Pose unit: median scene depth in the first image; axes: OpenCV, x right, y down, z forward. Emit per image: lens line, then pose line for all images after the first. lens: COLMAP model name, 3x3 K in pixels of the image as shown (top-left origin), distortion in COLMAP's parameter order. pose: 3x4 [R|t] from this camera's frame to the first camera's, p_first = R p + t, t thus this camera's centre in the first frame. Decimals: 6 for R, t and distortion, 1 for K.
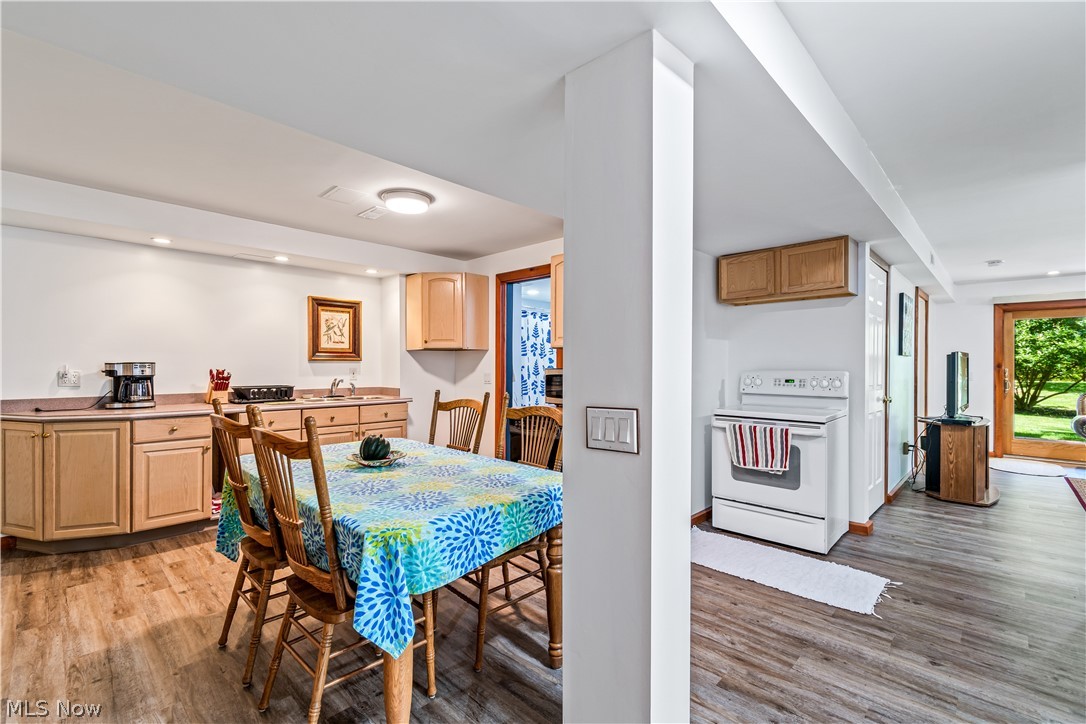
lens RADIAL K [[482.2, 0, 544.8], [0, 482.2, 367.0], [0, 0, 1]] dist [0.005571, -0.001216]
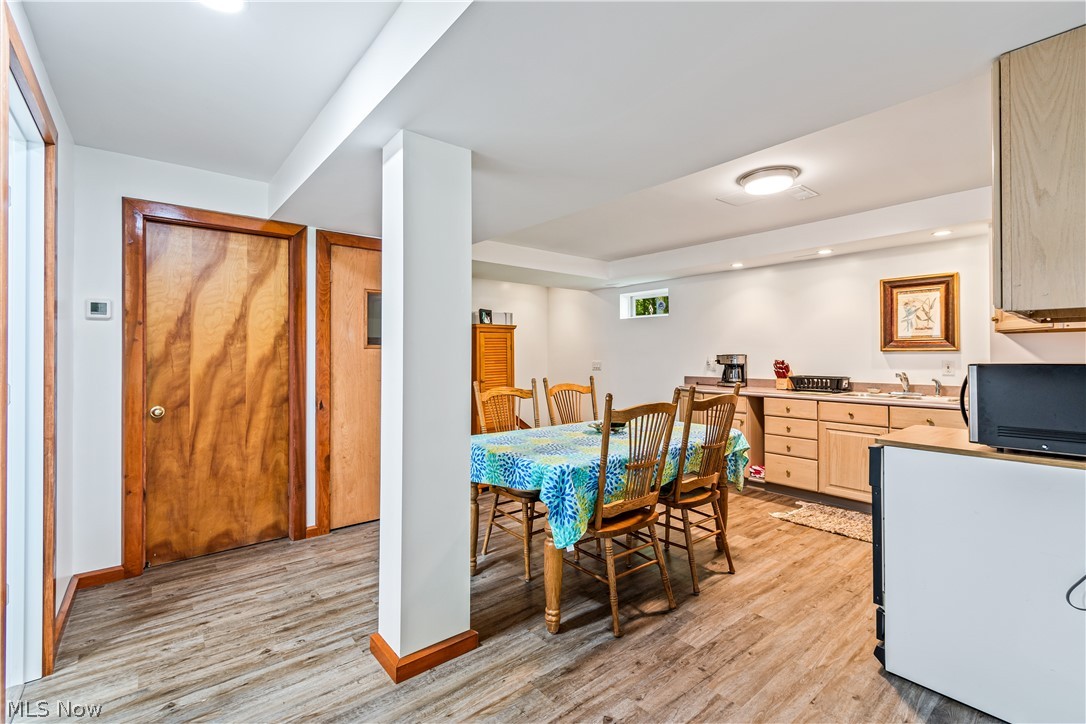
lens RADIAL K [[482.2, 0, 536.2], [0, 482.2, 355.1], [0, 0, 1]] dist [0.005571, -0.001216]
pose [[-0.124767, -0.002126, -0.992184, 0.572992], [-0.001076, 0.999997, -0.002008, -0.004511], [0.992186, 0.000817, -0.124769, 0.554376]]
